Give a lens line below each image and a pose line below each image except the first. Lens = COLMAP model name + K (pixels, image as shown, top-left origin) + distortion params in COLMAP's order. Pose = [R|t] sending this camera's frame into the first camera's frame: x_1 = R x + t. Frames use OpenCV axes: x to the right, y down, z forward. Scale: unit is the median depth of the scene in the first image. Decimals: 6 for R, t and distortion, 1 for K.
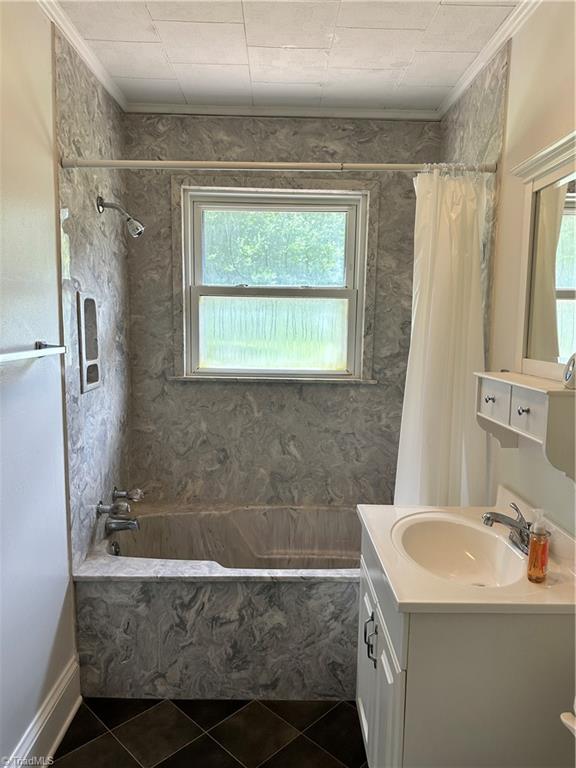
lens RADIAL K [[532.7, 0, 291.9], [0, 532.7, 387.7], [0, 0, 1]] dist [0.122899, -0.218618]
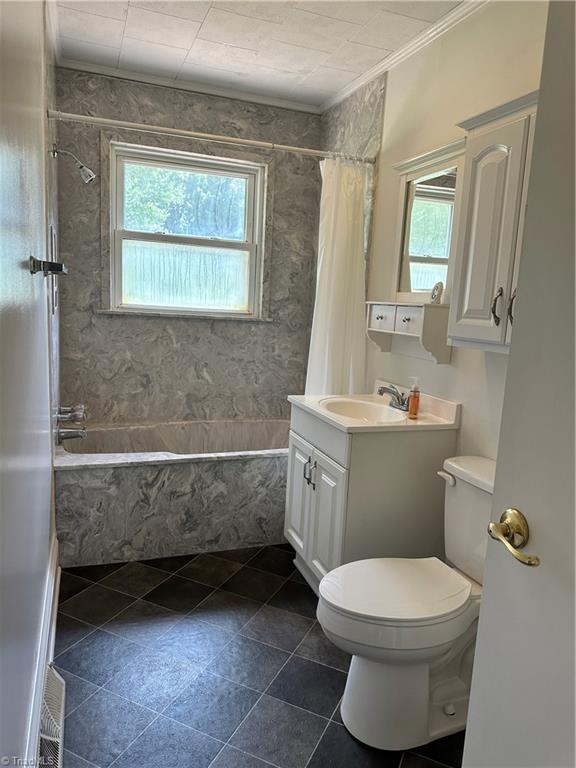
lens RADIAL K [[532.7, 0, 291.9], [0, 532.7, 387.7], [0, 0, 1]] dist [0.122899, -0.218618]
pose [[0.943052, -0.020350, 0.332023, -0.232898], [0.001579, 0.998390, 0.056706, 0.082363], [-0.332643, -0.052953, 0.941565, -0.228027]]
